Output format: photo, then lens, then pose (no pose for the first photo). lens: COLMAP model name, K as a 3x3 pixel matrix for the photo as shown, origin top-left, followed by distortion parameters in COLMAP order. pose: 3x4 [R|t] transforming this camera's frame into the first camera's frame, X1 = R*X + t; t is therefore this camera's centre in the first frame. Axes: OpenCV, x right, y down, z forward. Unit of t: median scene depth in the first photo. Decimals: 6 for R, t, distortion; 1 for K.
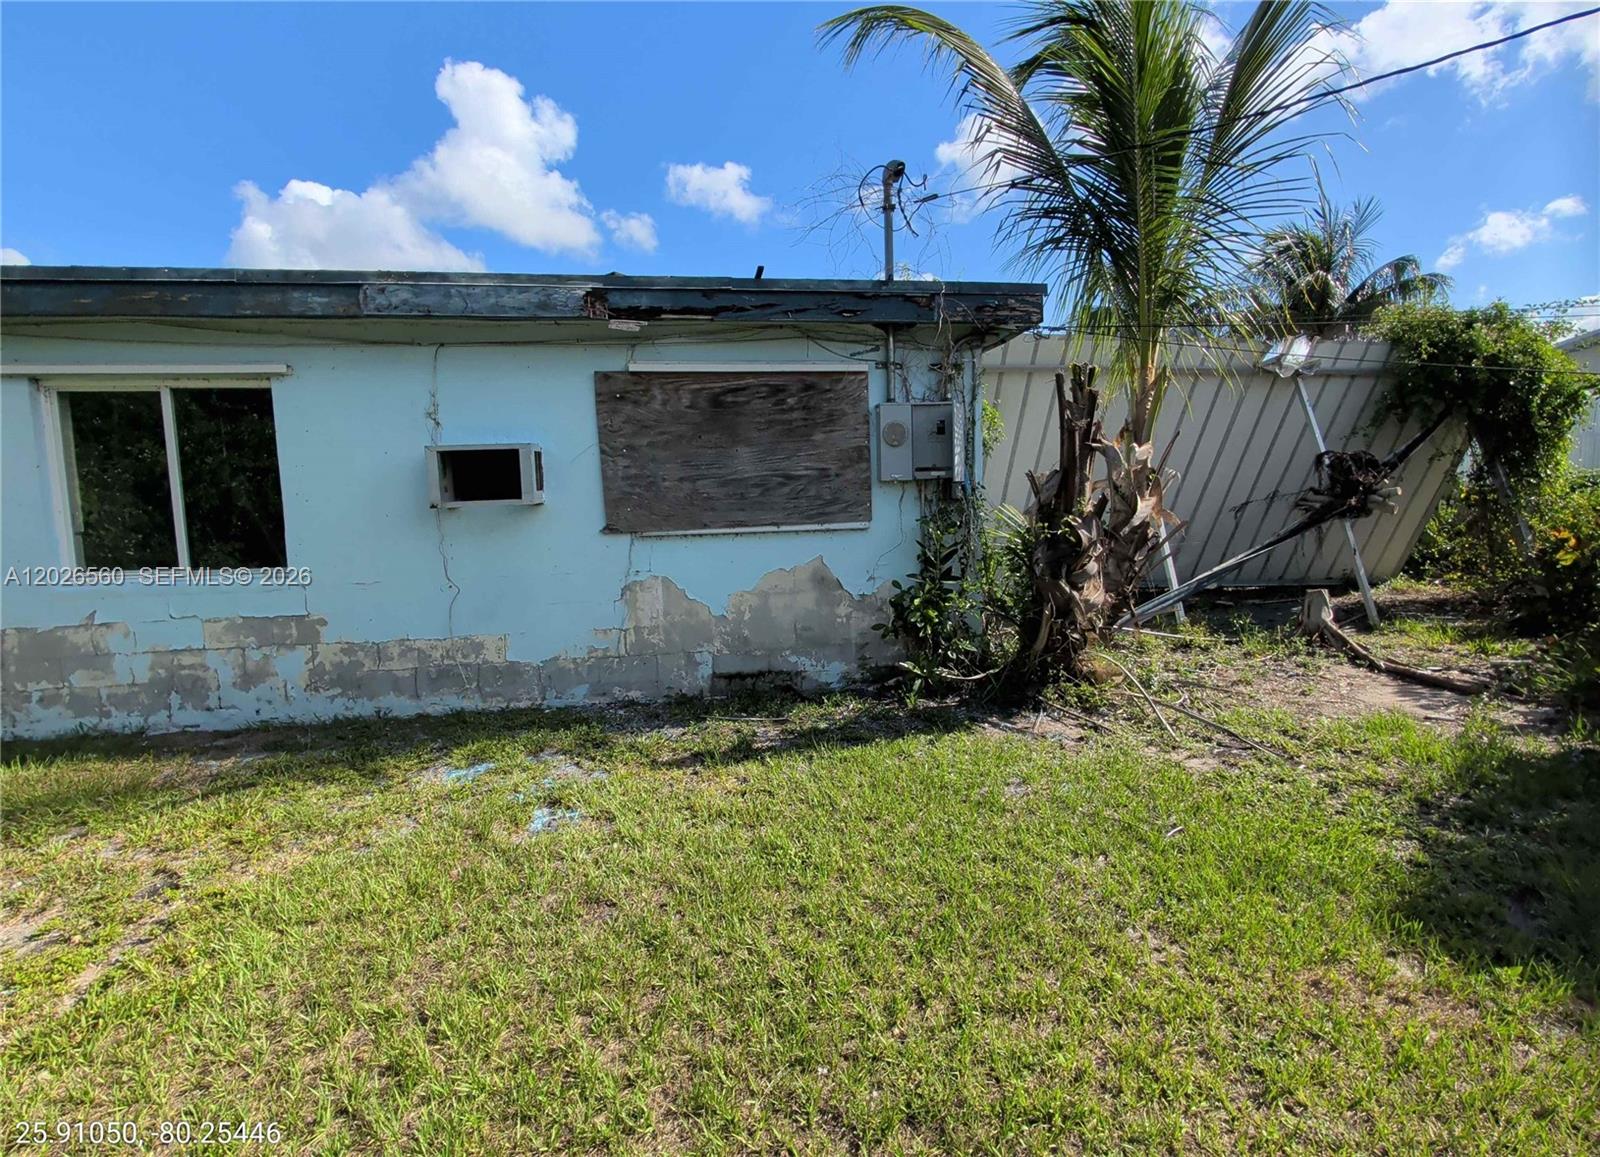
lens RADIAL K [[679.5, 0, 798.0], [0, 679.5, 553.0], [0, 0, 1]] dist [0.000282, 0.000040]
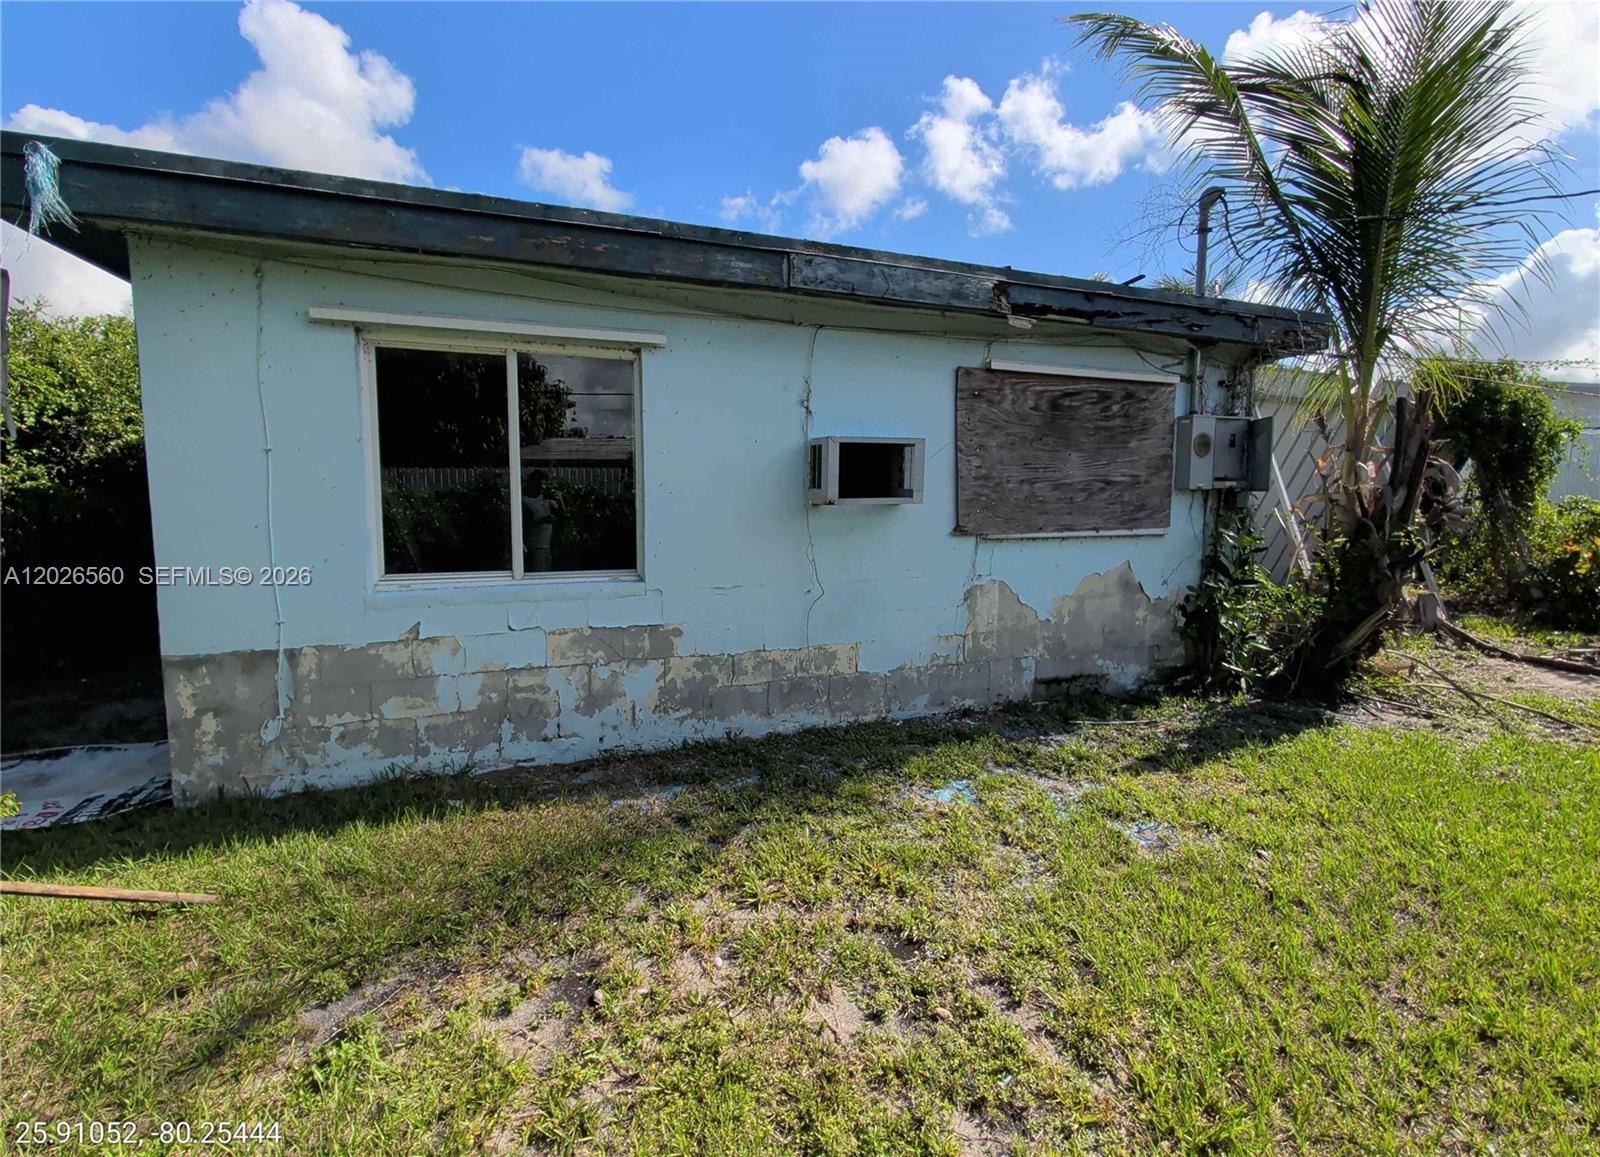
lens RADIAL K [[684.3, 0, 799.8], [0, 684.3, 552.6], [0, 0, 1]] dist [0.000132, -0.000236]
pose [[0.976789, 0.009105, 0.214010, -0.713692], [-0.006343, 0.999888, -0.013592, 0.010155], [-0.214110, 0.011919, 0.976737, 0.106060]]
